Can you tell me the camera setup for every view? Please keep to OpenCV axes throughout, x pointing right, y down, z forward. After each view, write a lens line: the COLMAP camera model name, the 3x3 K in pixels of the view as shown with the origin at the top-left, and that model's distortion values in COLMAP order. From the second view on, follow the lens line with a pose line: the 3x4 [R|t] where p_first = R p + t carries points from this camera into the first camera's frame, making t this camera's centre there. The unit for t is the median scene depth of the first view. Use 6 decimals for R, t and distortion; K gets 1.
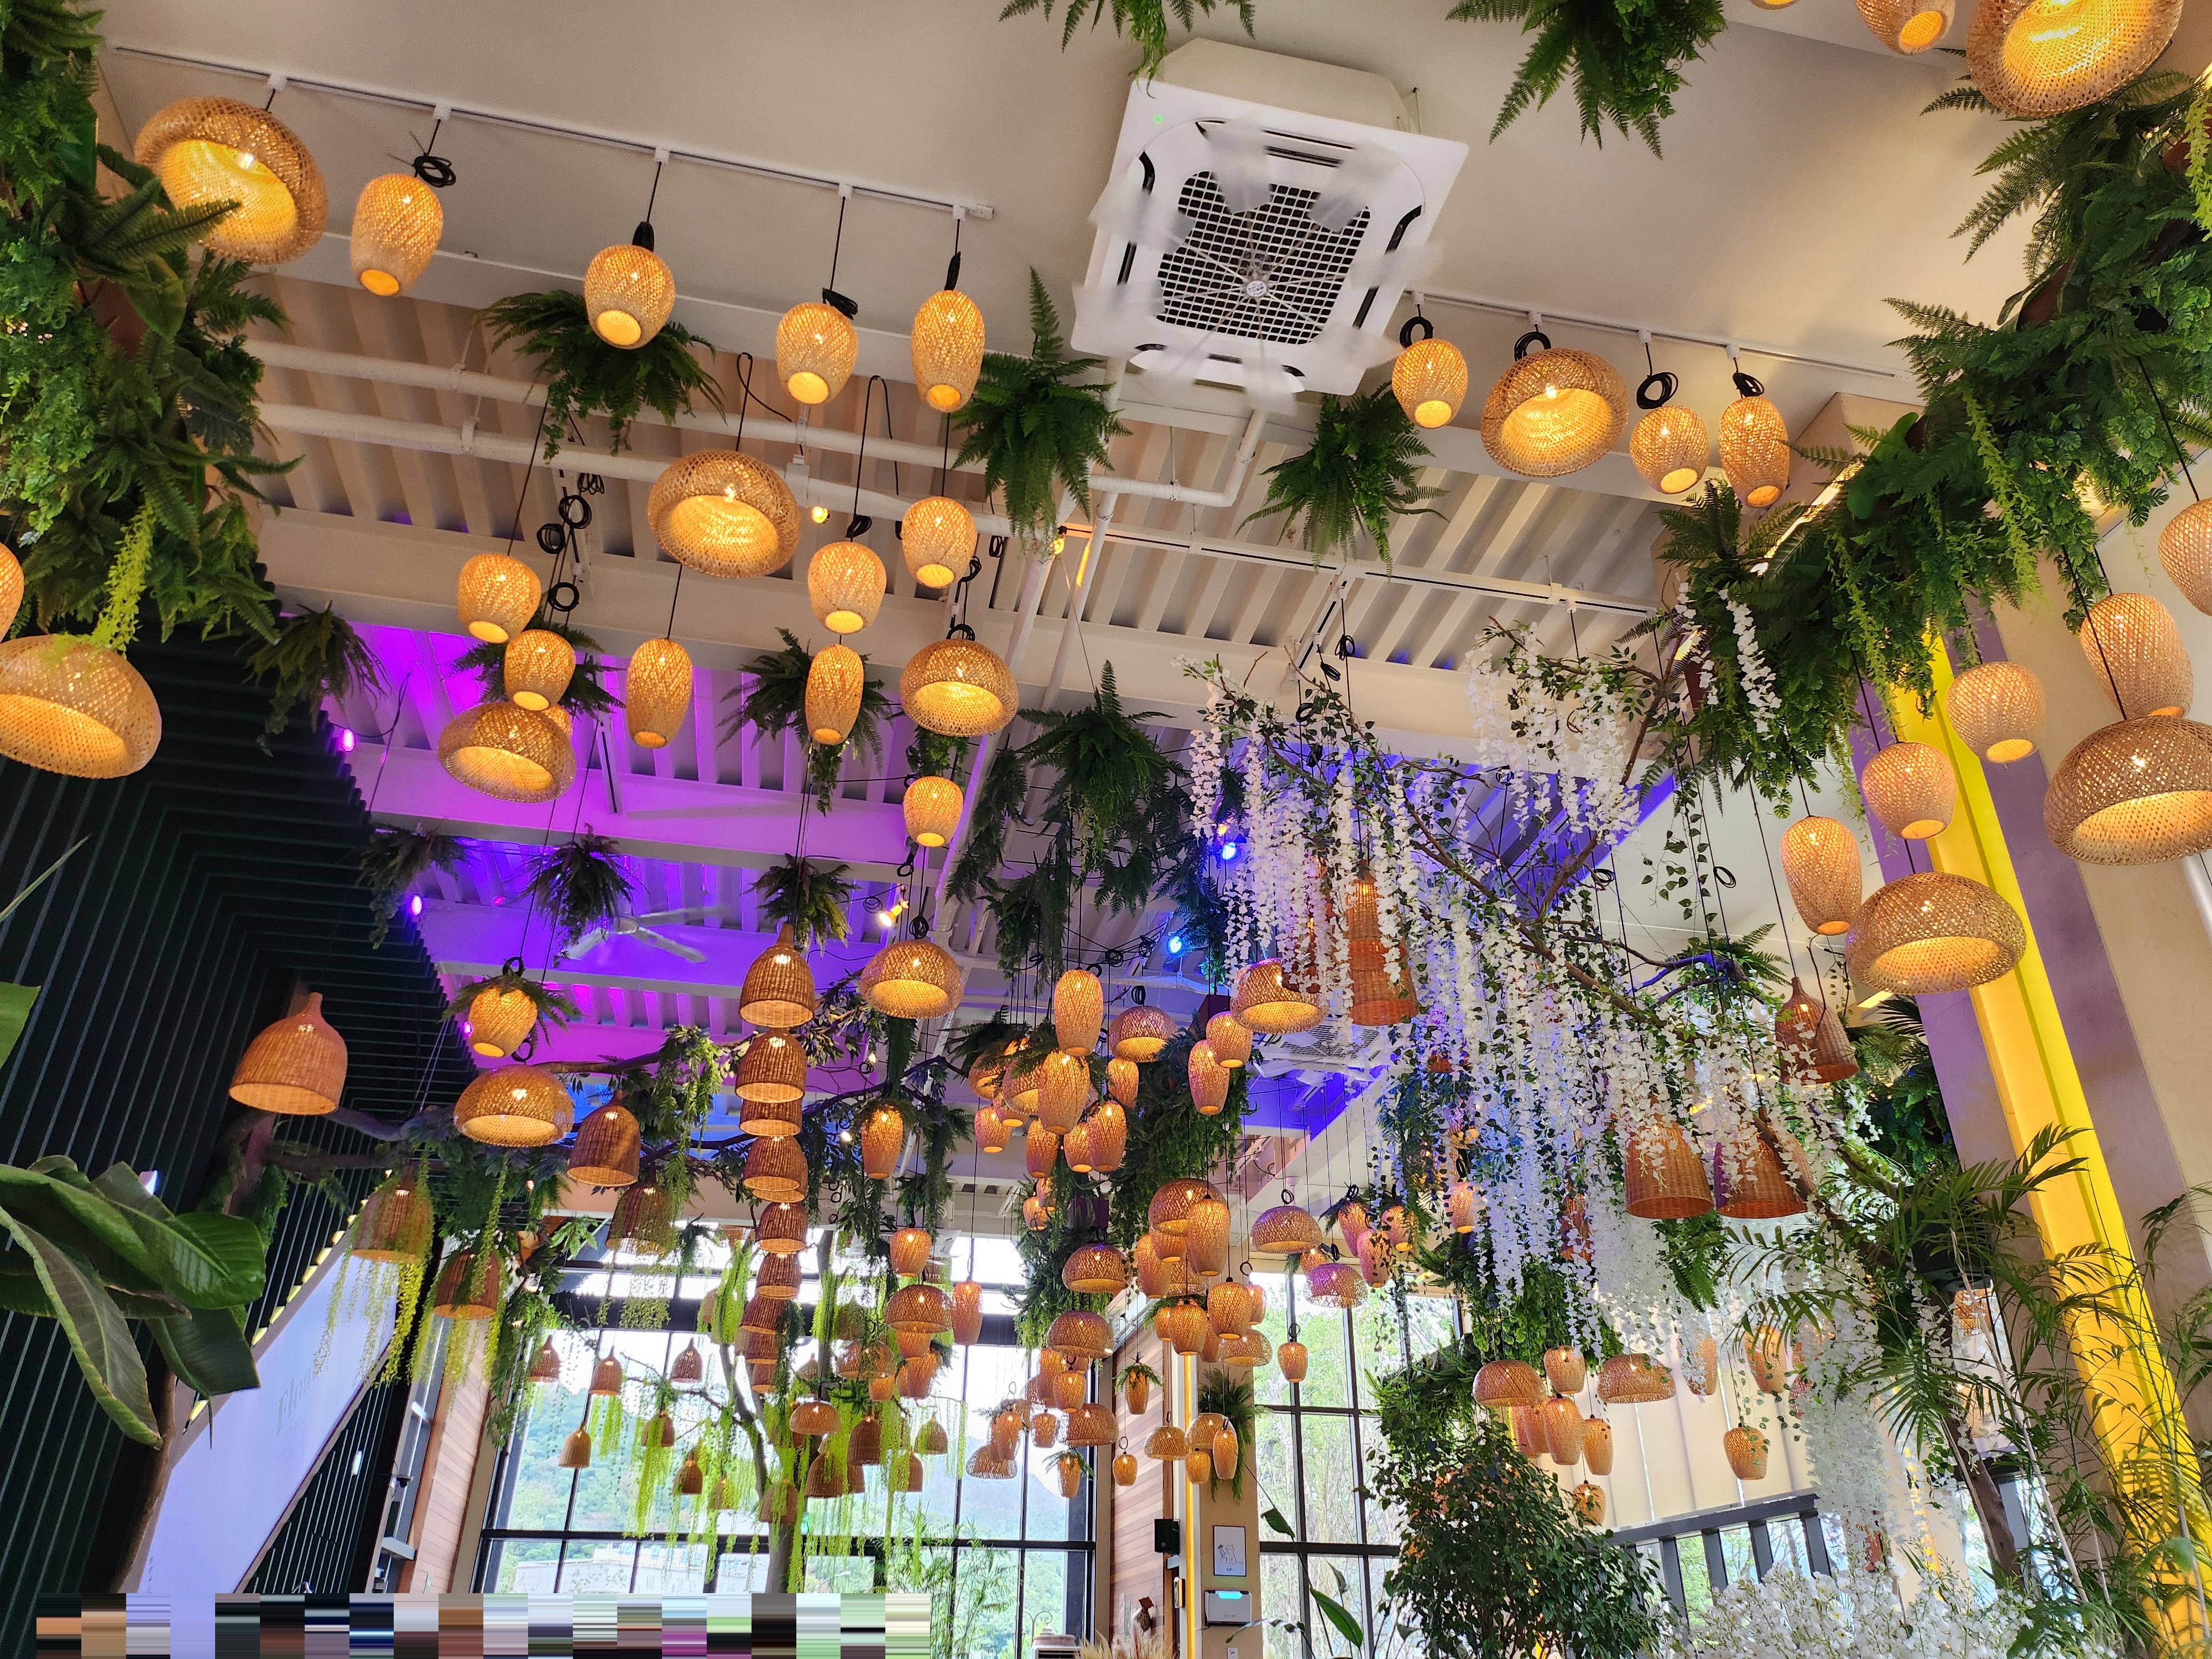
lens RADIAL K [[1539.5, 0, 1106.0], [0, 1539.5, 829.5], [0, 0, 1]] dist [0.073457, -0.083891]
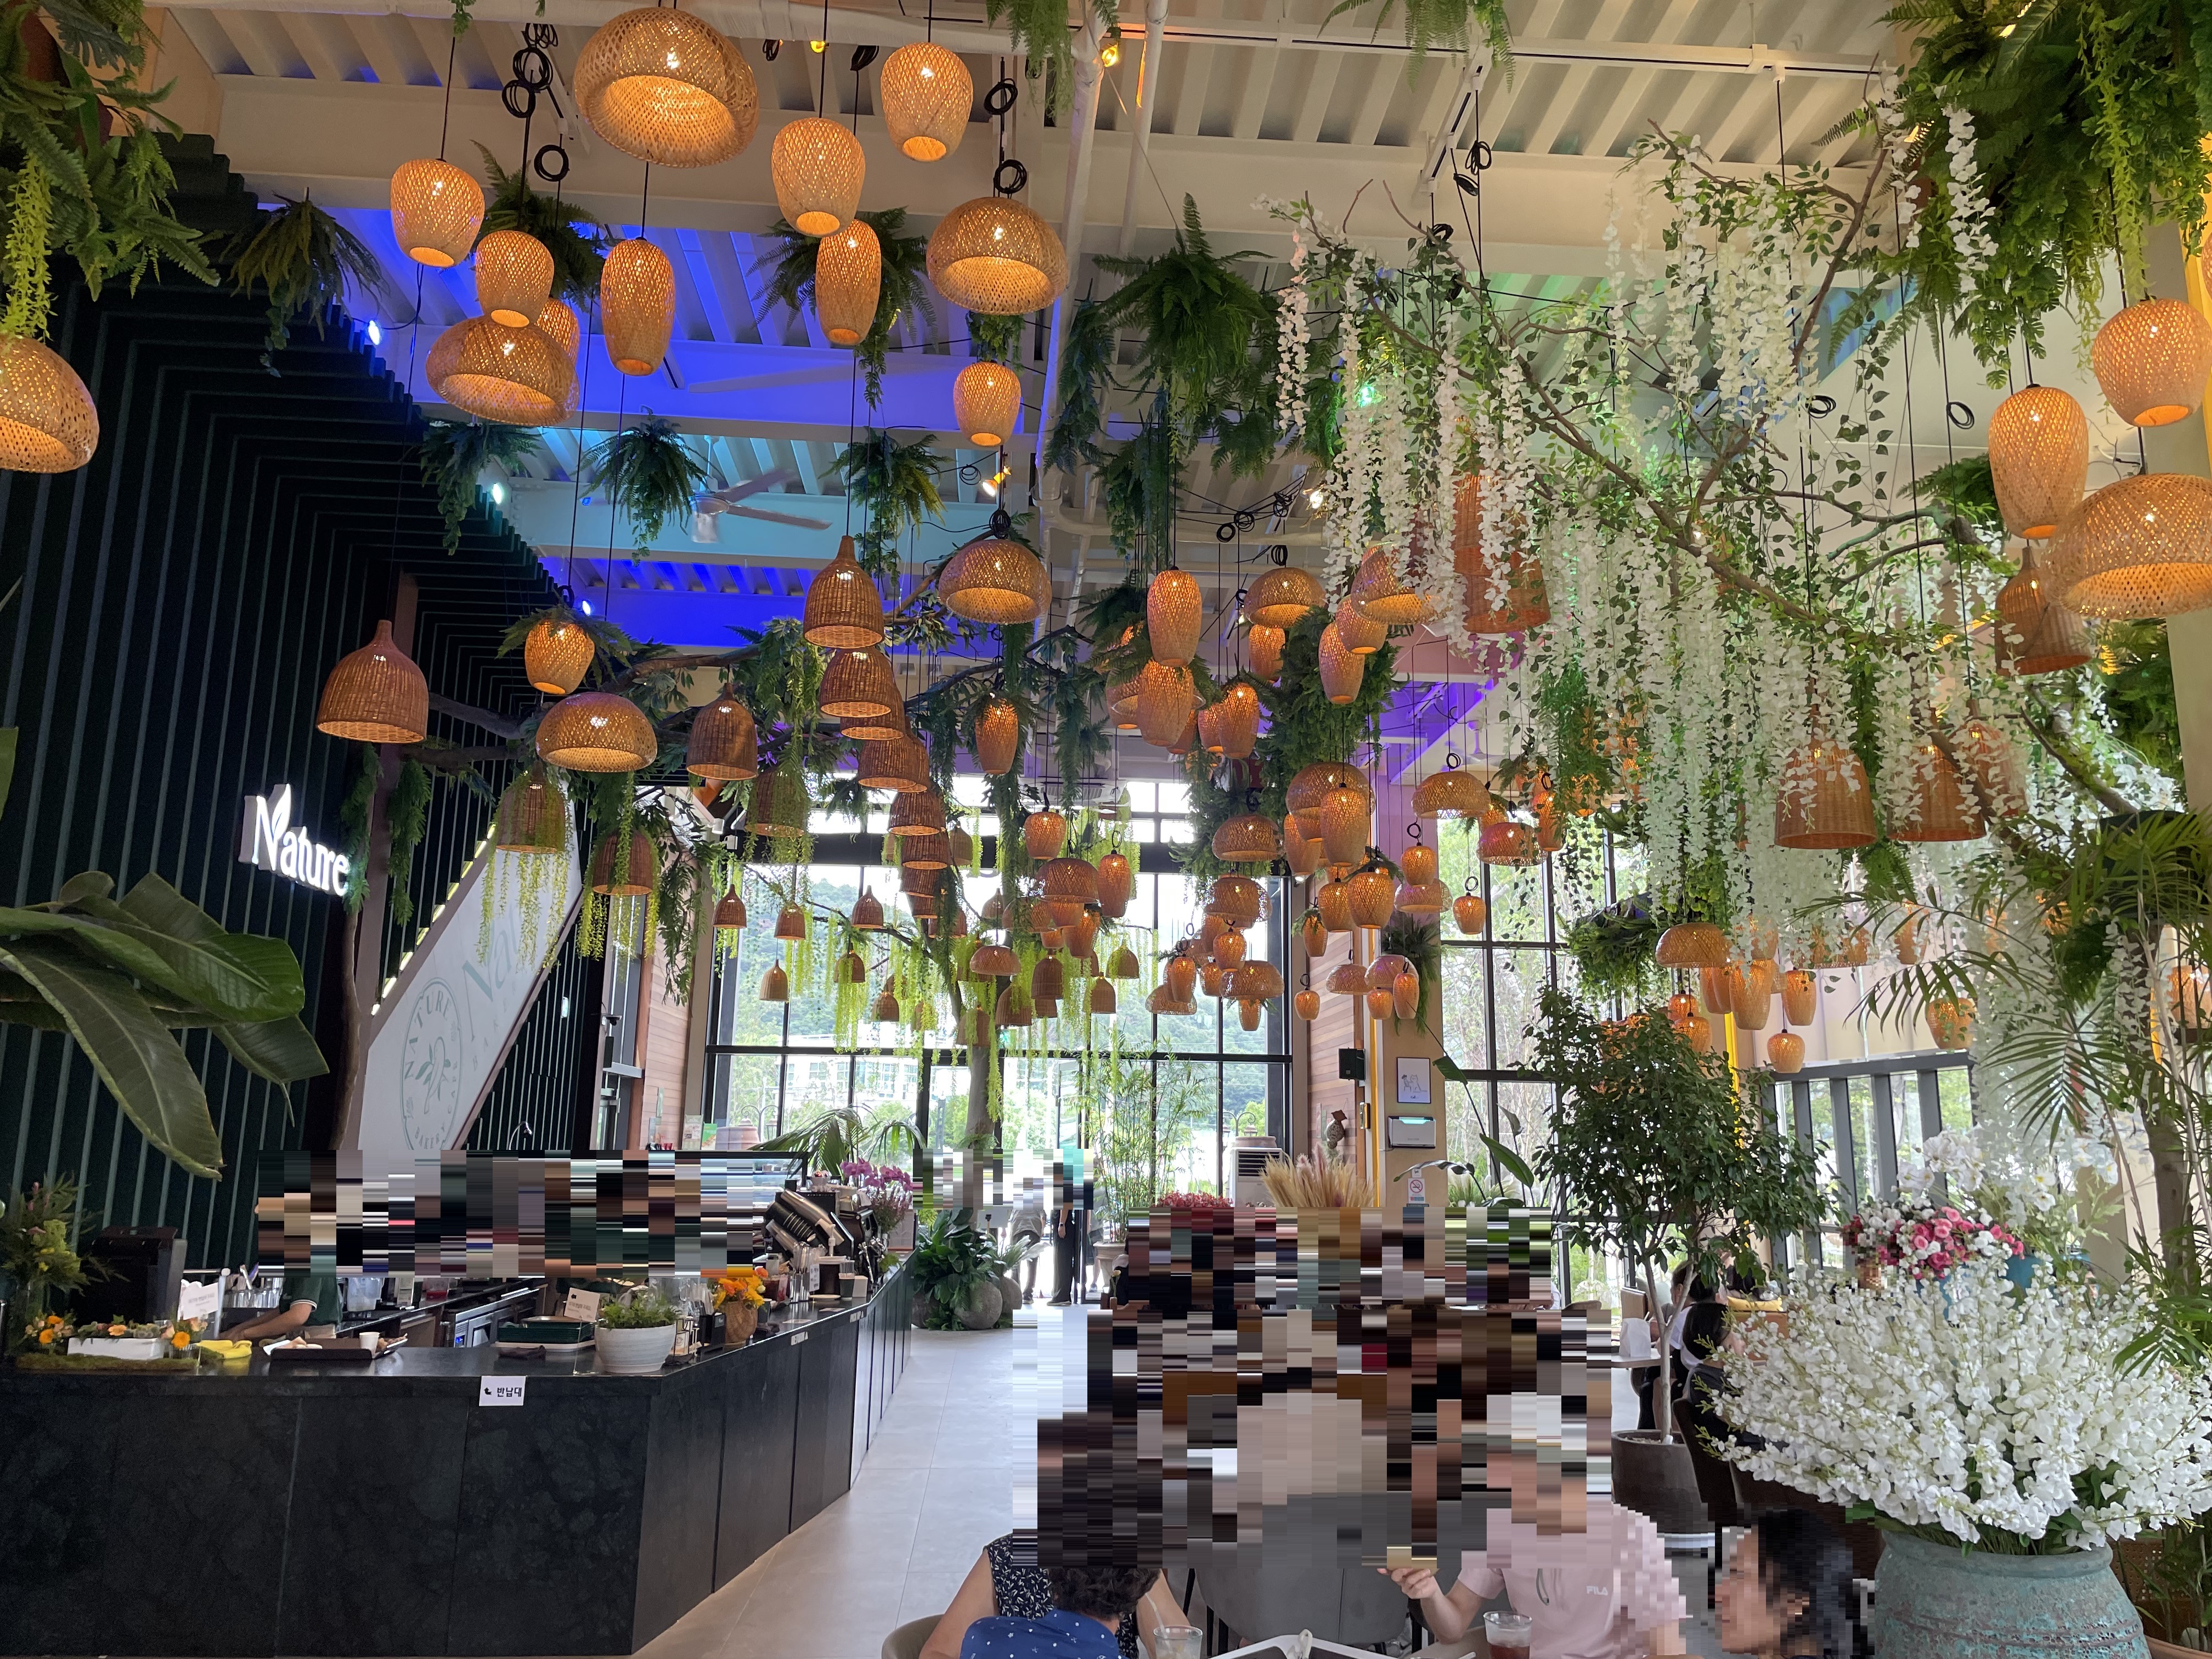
lens RADIAL K [[1664.5, 0, 1100.2], [0, 1664.5, 813.4], [0, 0, 1]] dist [0.095654, -0.130594]
pose [[0.989717, -0.022664, -0.141232, 0.067595], [0.064799, 0.951280, 0.301444, -0.062489], [0.127519, -0.307496, 0.942966, 0.039986]]
